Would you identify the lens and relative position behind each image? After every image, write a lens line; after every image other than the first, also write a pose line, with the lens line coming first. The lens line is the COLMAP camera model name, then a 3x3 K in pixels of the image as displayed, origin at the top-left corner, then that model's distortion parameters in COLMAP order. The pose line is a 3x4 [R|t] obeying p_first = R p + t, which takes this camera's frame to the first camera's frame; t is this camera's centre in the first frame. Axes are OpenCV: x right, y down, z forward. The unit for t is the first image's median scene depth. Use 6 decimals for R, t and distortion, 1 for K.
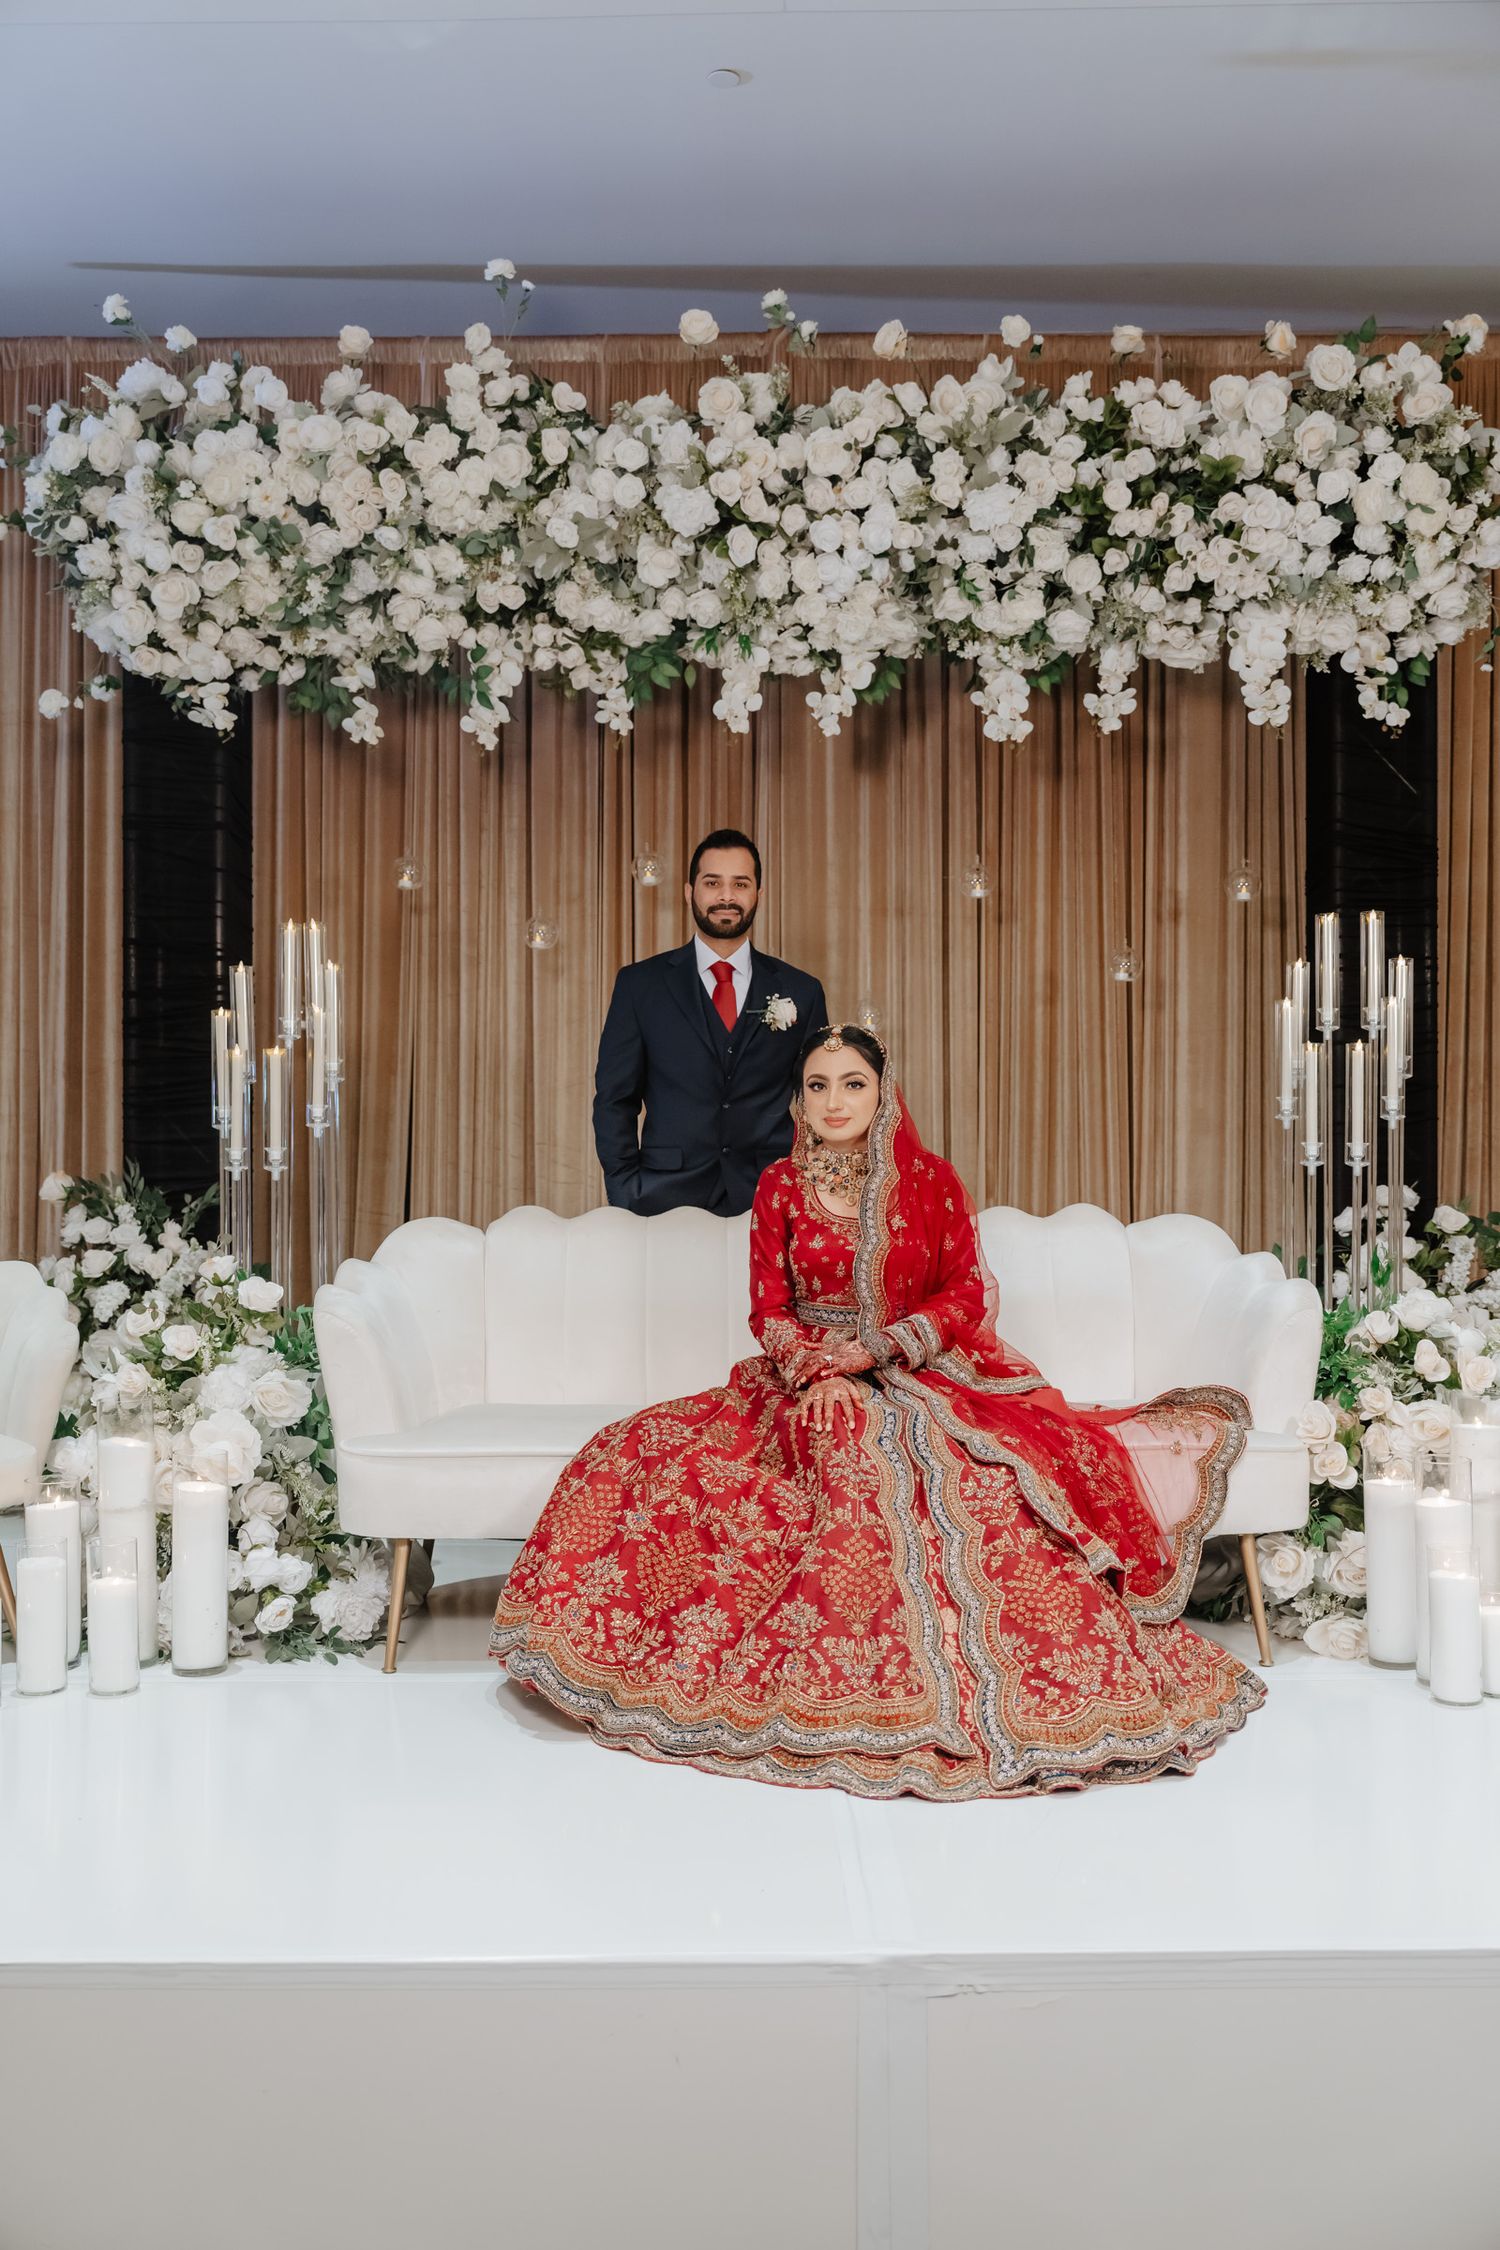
lens RADIAL K [[1999.0, 0, 759.0], [0, 1999.0, 1117.3], [0, 0, 1]] dist [-0.005674, -0.004578]
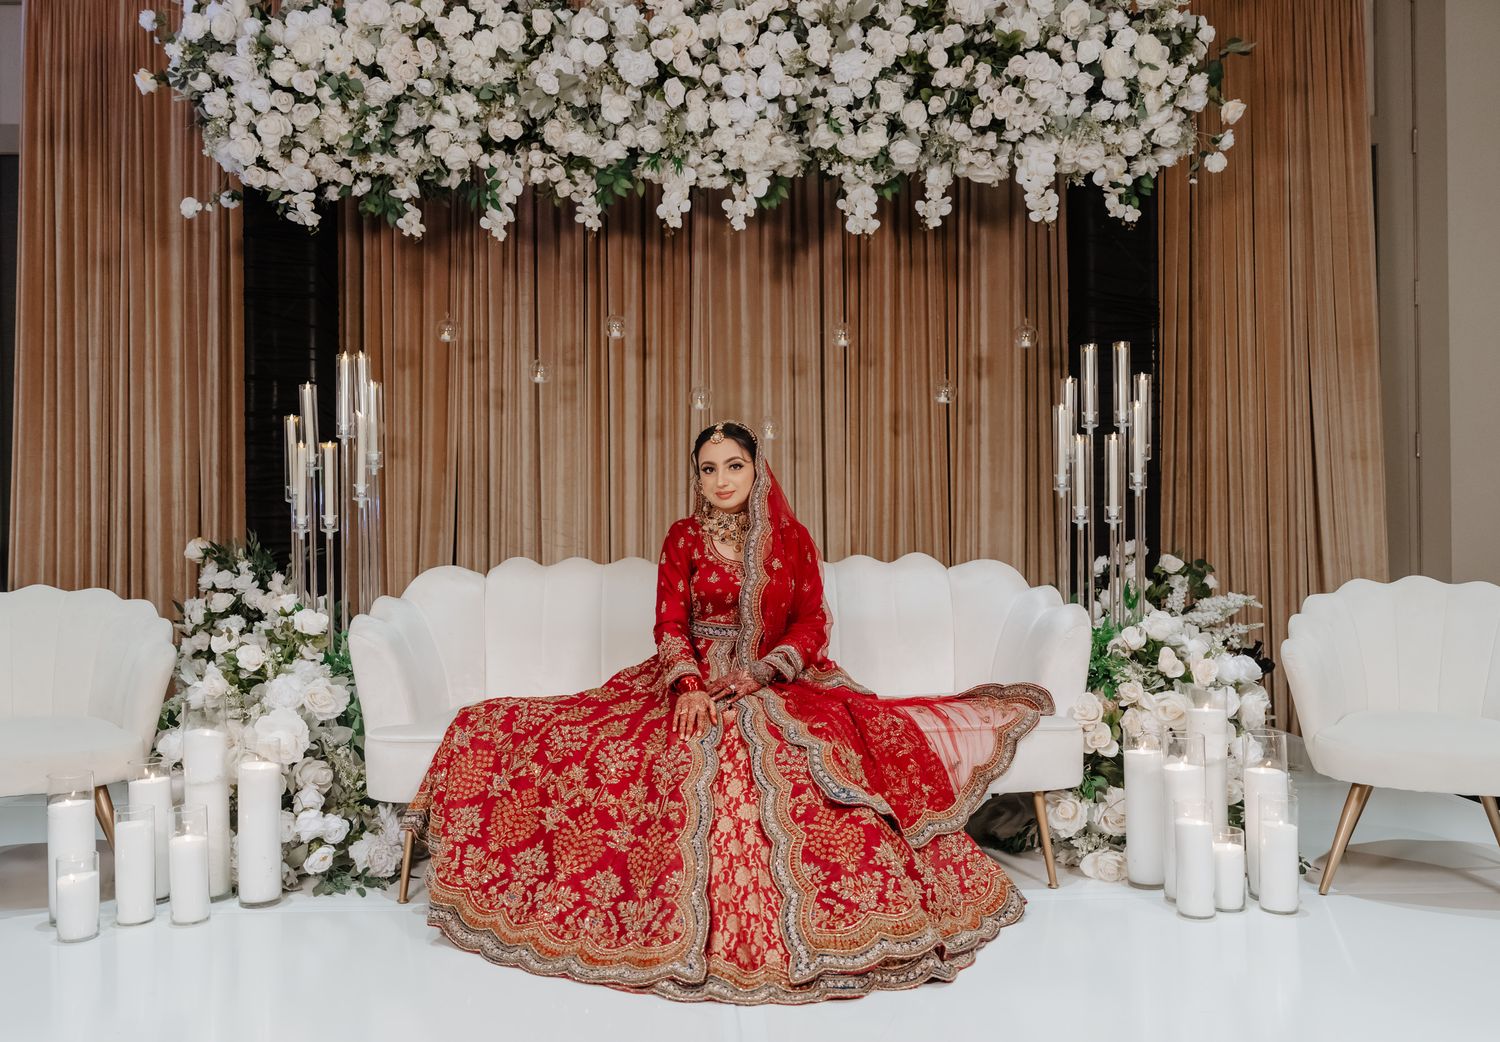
lens RADIAL K [[1219.2, 0, 750.0], [0, 1219.2, 521.0], [0, 0, 1]] dist [-0.007250, -0.002268]
pose [[0.999657, -0.006784, 0.025312, 0.020783], [0.006693, 0.999971, 0.003682, 0.015110], [-0.025336, -0.003511, 0.999673, 0.131085]]
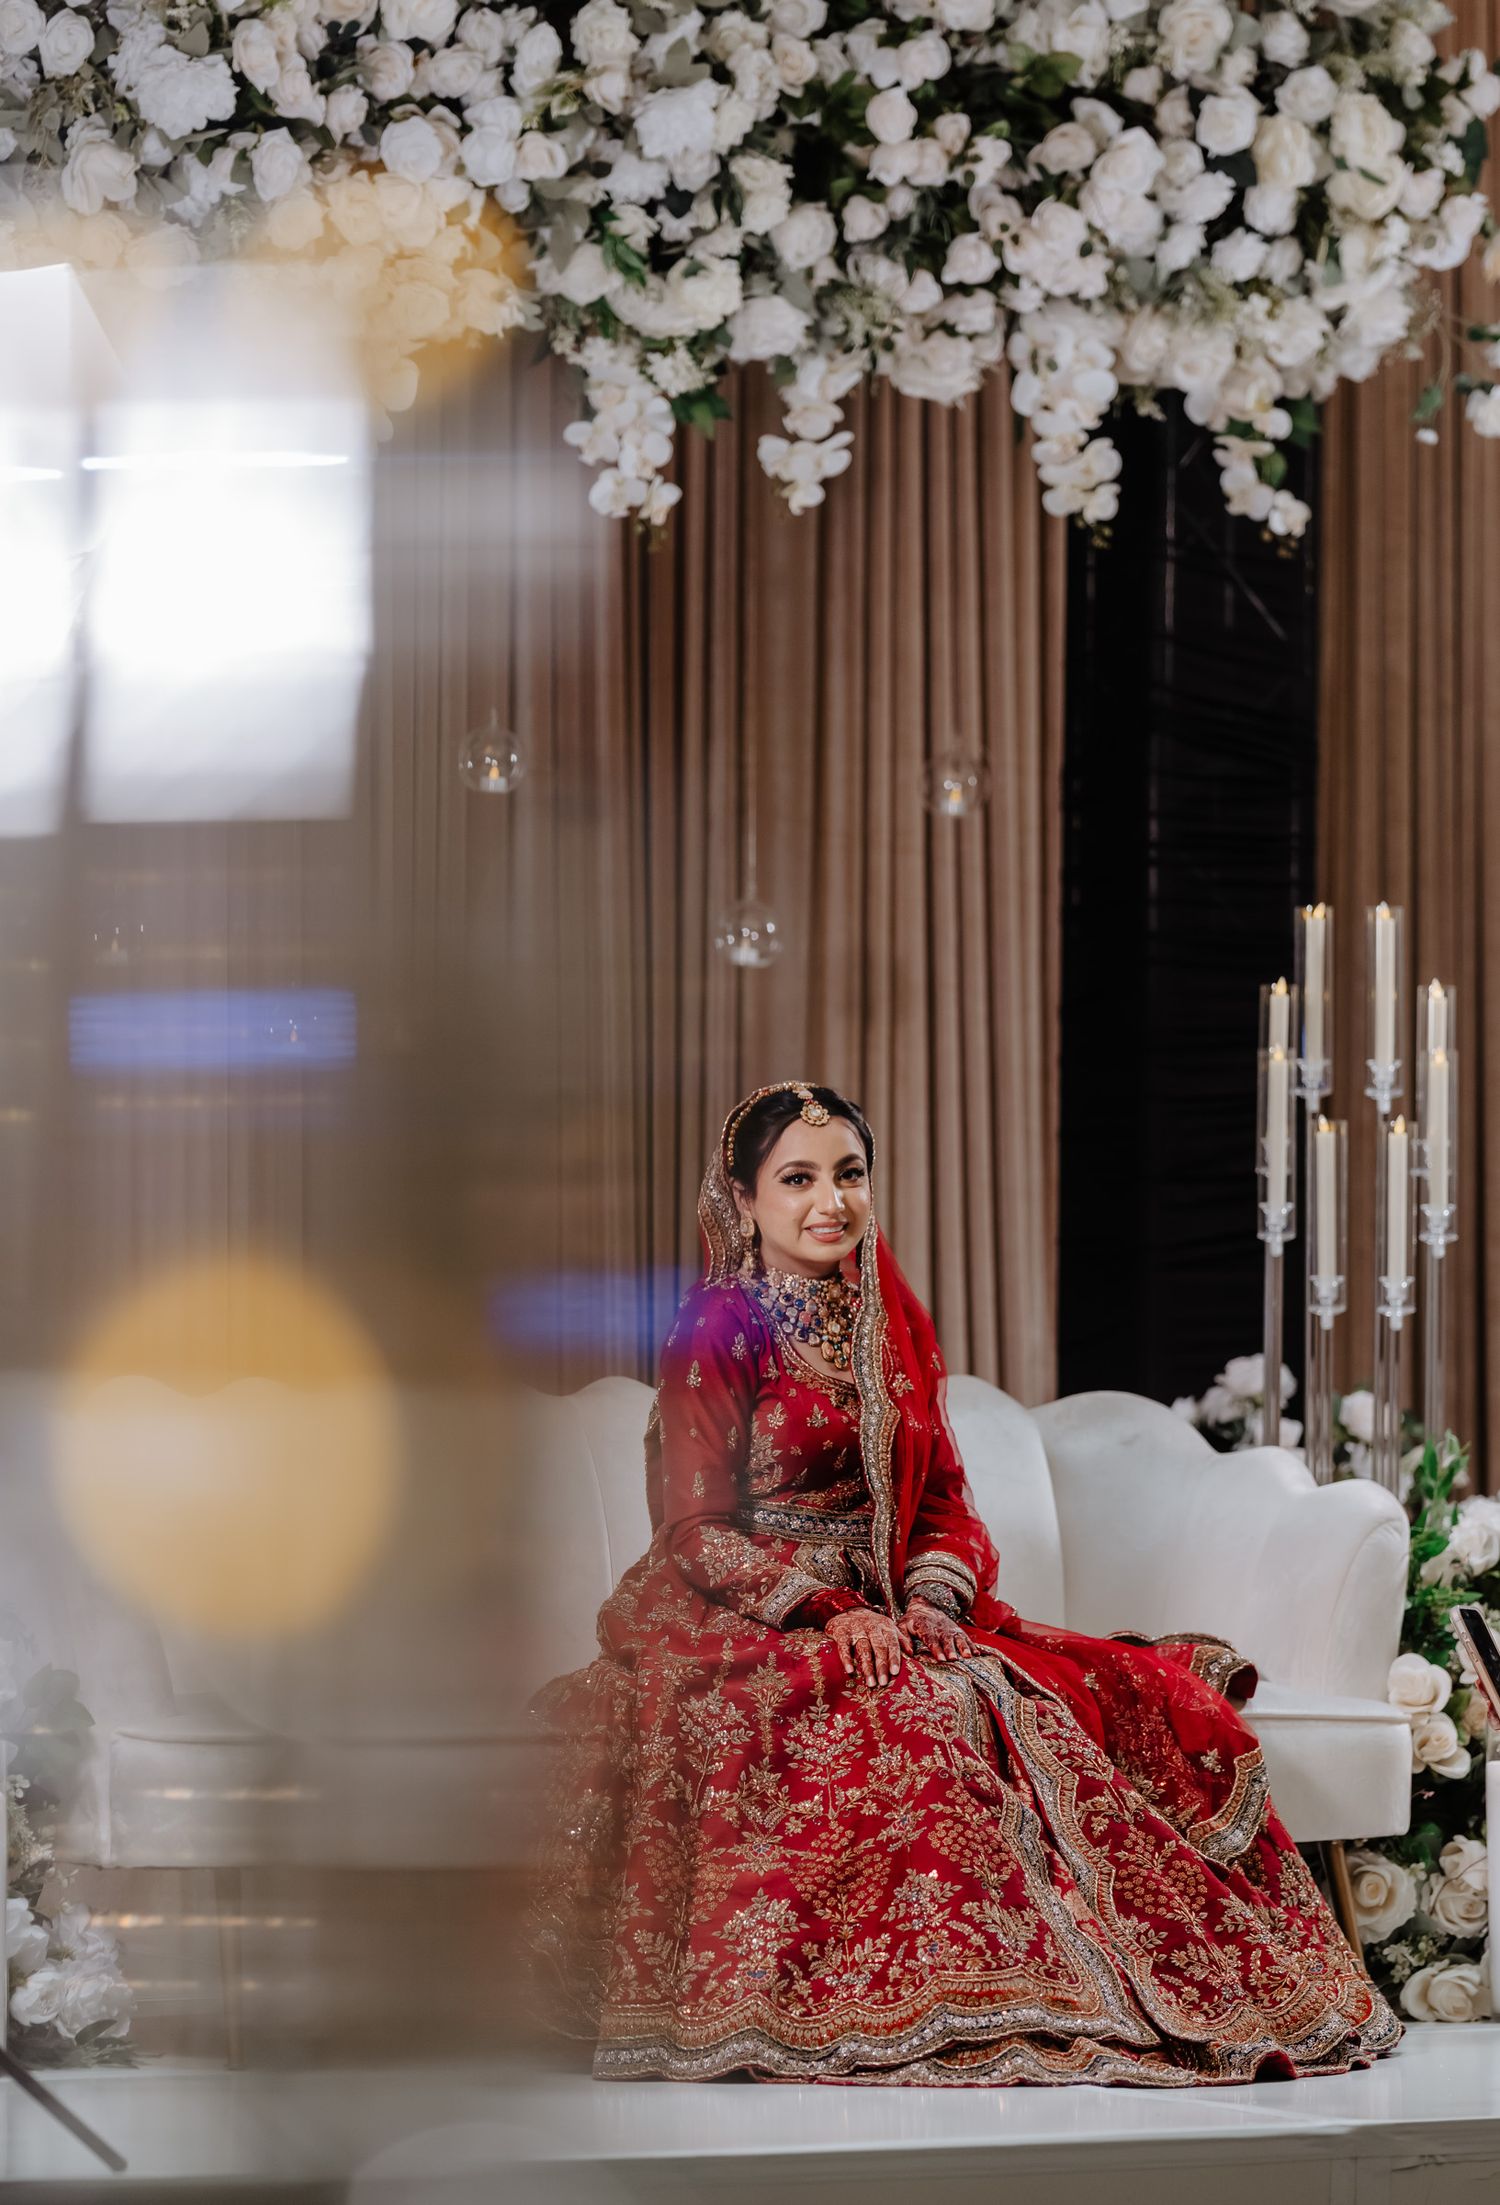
lens RADIAL K [[10541.5, 0, 750.0], [0, 10541.5, 1102.5], [0, 0, 1]] dist [-0.149088, -6.188288]
pose [[0.885831, 0.018082, 0.463655, -1.189634], [-0.012639, 0.999810, -0.014845, 0.008046], [-0.463836, 0.007290, 0.885891, -1.552195]]
